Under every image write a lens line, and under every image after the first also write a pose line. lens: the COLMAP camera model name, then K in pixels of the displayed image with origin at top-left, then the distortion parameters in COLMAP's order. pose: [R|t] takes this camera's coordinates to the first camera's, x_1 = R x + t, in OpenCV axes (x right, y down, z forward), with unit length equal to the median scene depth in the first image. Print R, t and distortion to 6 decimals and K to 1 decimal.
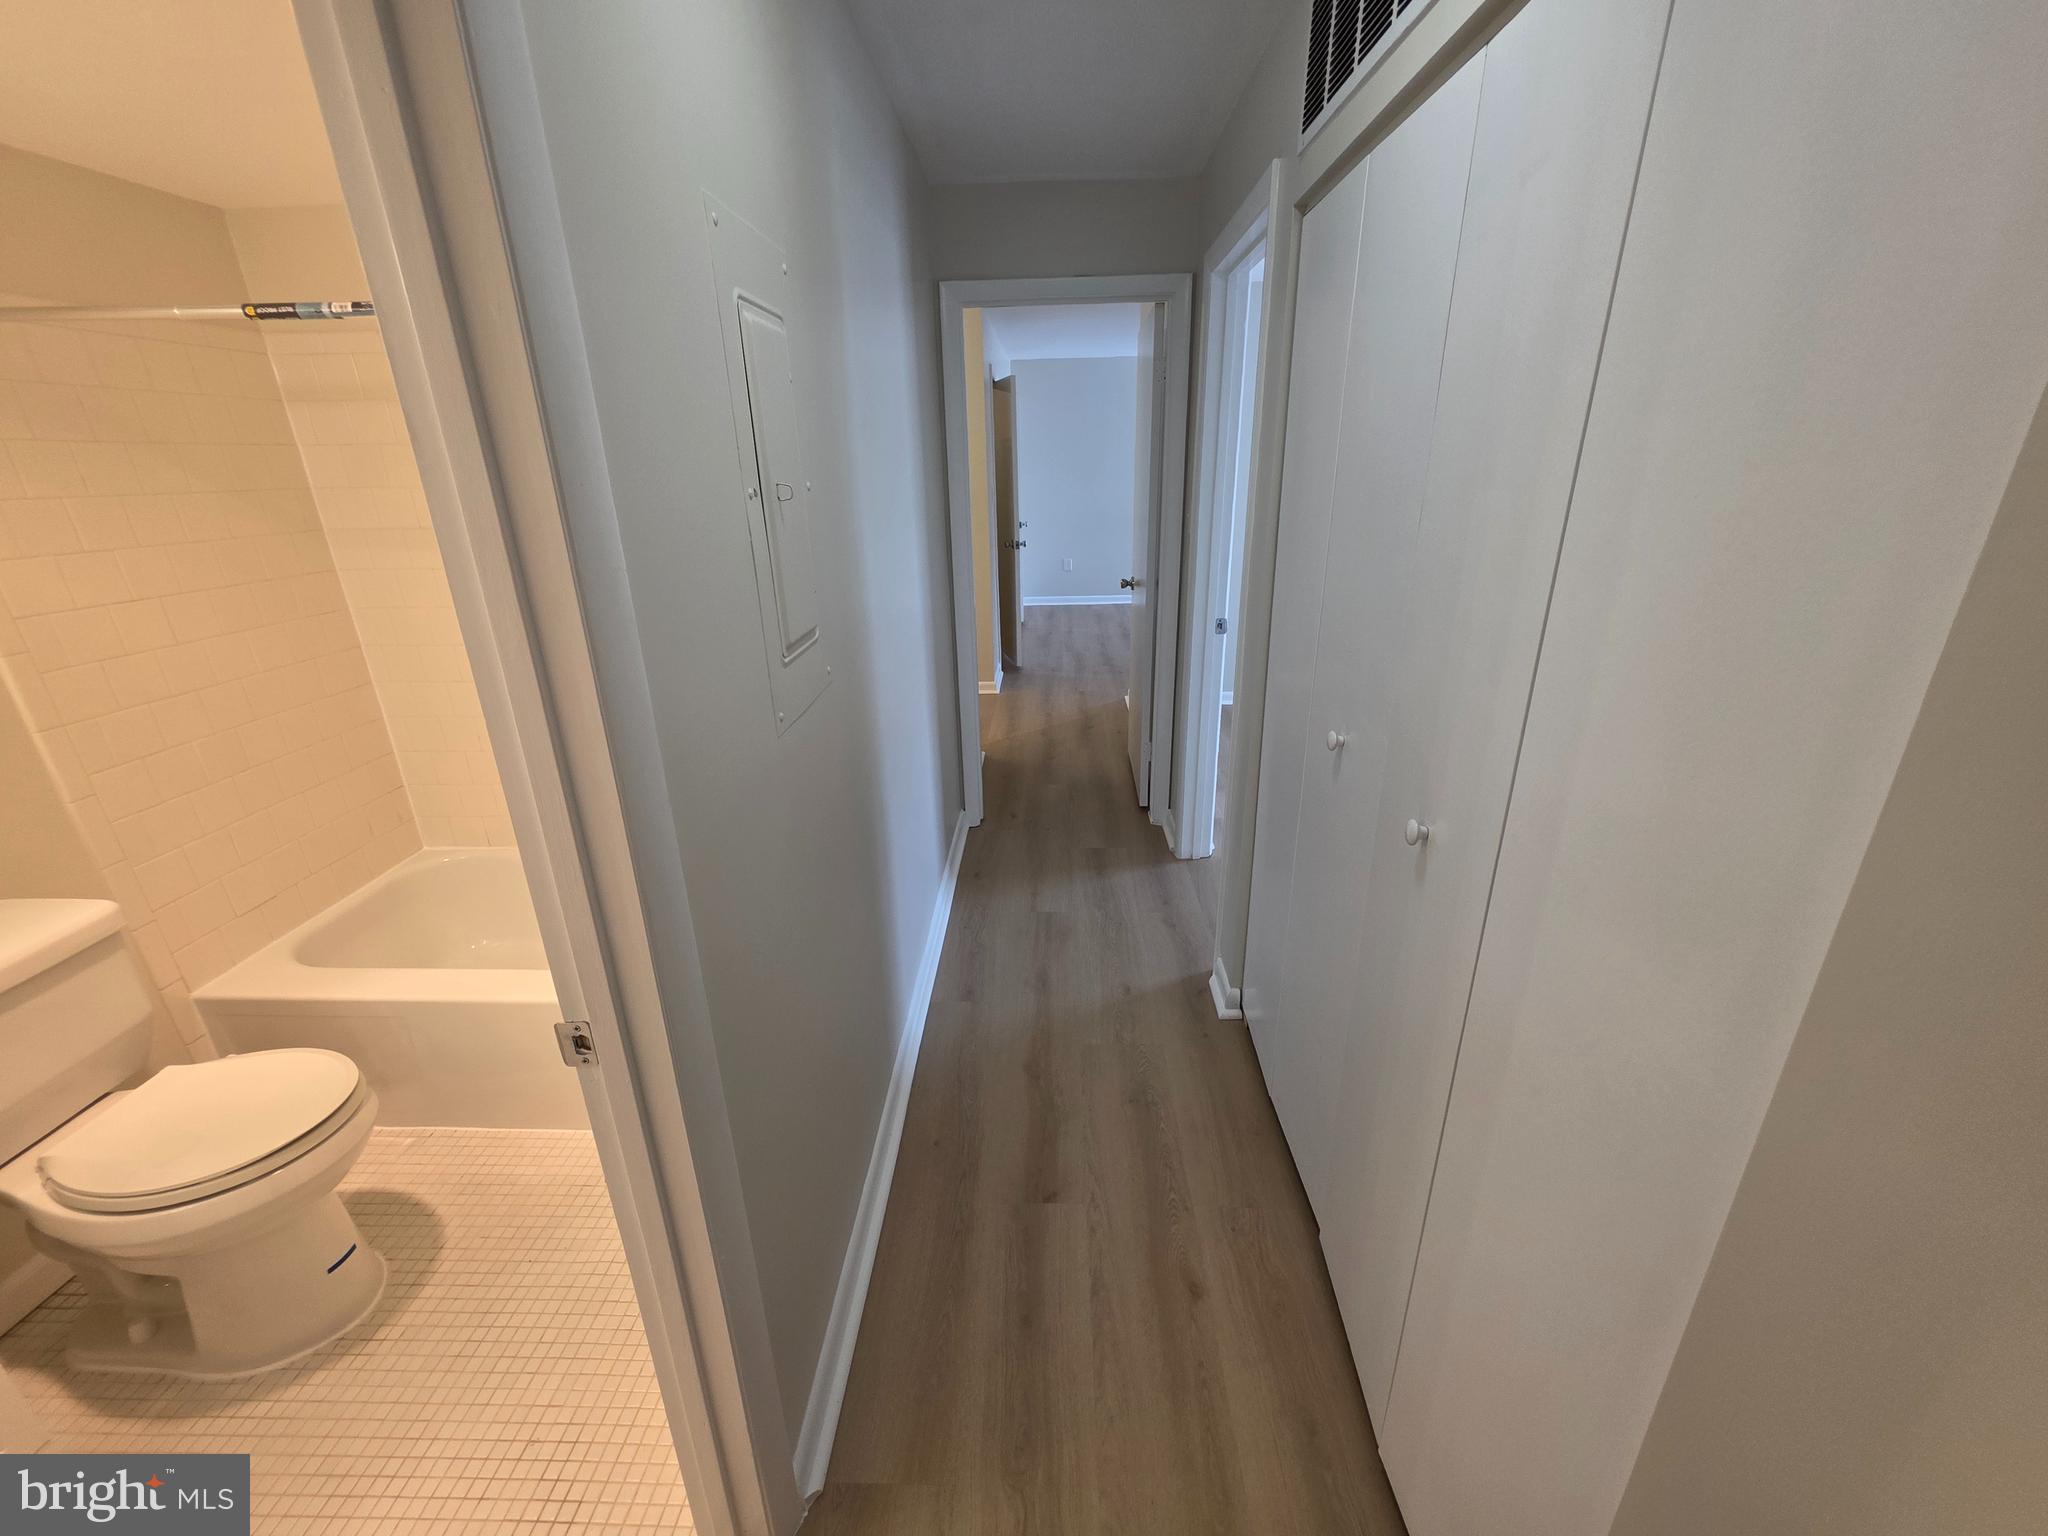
lens RADIAL K [[819.9, 0, 1025.9], [0, 819.9, 774.2], [0, 0, 1]] dist [0.000086, 0.000571]
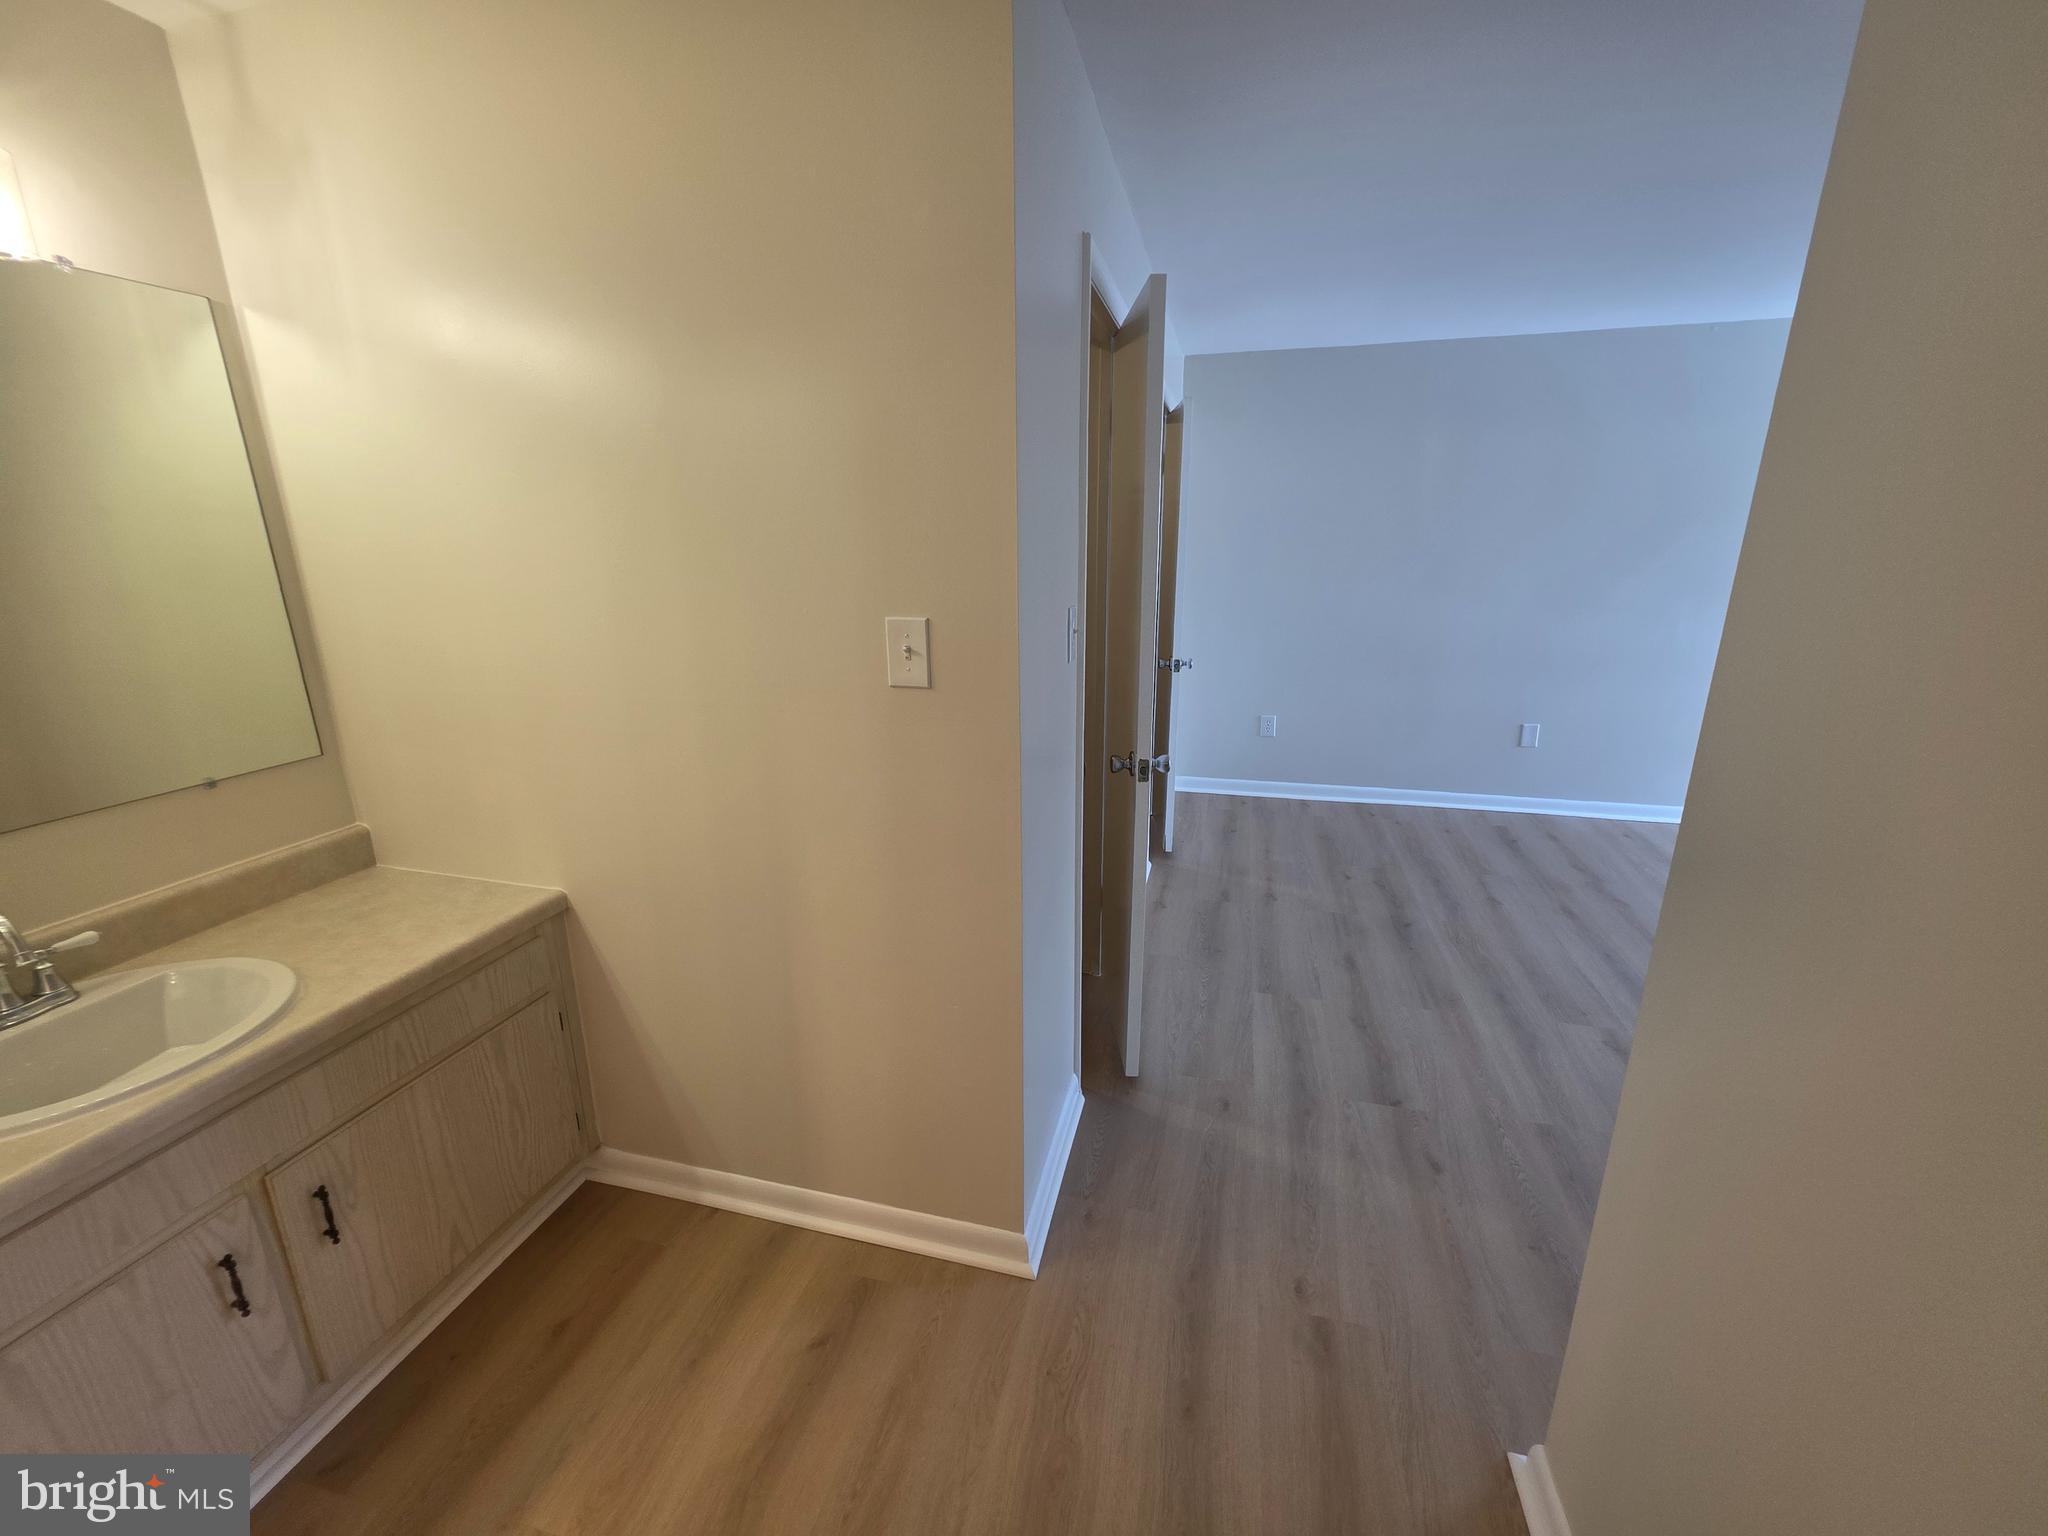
lens RADIAL K [[819.9, 0, 1017.5], [0, 819.9, 761.7], [0, 0, 1]] dist [0.000086, 0.000571]
pose [[0.974136, 0.066284, -0.216023, 0.010549], [-0.086209, 0.992717, -0.084150, -0.198649], [0.208872, 0.100597, 0.972755, 0.514589]]
